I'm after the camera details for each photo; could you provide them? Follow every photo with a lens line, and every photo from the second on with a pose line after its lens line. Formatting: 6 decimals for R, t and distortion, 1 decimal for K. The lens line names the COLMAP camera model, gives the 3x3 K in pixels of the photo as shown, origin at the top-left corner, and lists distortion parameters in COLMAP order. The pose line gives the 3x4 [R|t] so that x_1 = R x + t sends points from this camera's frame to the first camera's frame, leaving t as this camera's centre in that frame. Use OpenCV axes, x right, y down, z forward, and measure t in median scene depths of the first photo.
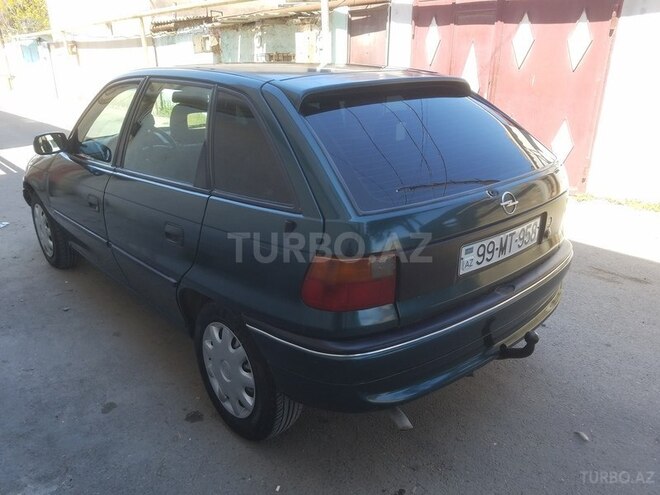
lens RADIAL K [[512.7, 0, 330.0], [0, 512.7, 247.5], [0, 0, 1]] dist [0.079816, -0.110425]
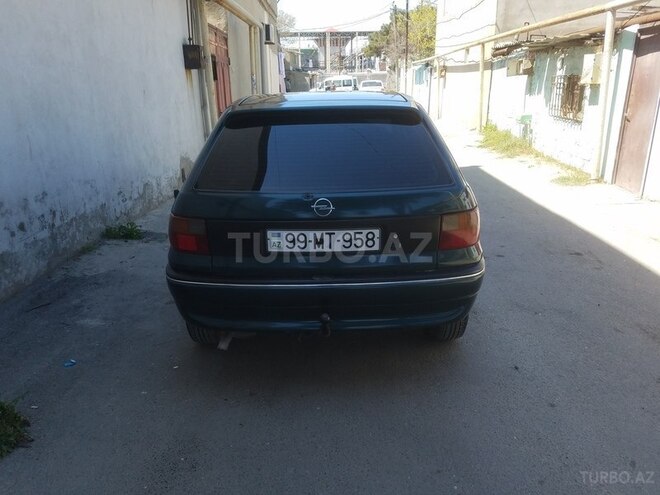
lens RADIAL K [[502.4, 0, 330.0], [0, 502.4, 247.5], [0, 0, 1]] dist [0.075552, -0.056168]
pose [[0.771627, 0.199158, -0.604093, 0.175109], [-0.217441, 0.975094, 0.043726, -0.007330], [0.597756, 0.097615, 0.795713, 0.005799]]
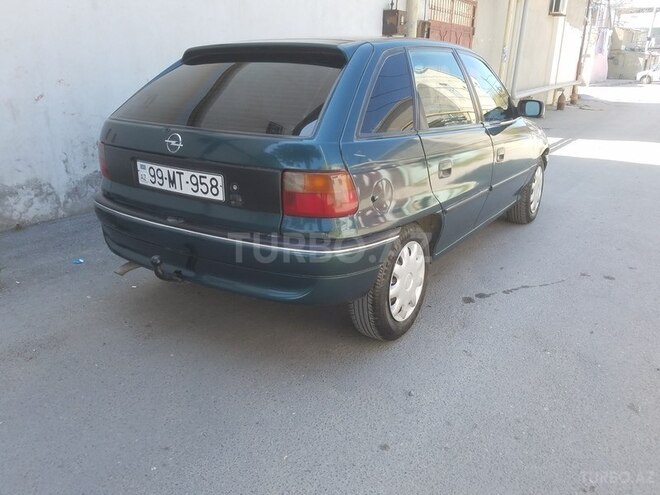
lens RADIAL K [[502.4, 0, 330.0], [0, 502.4, 247.5], [0, 0, 1]] dist [0.075552, -0.056168]
pose [[0.305980, 0.340457, -0.889081, 0.243846], [-0.347225, 0.909453, 0.228759, -0.040090], [0.886460, 0.238715, 0.396490, 0.142171]]
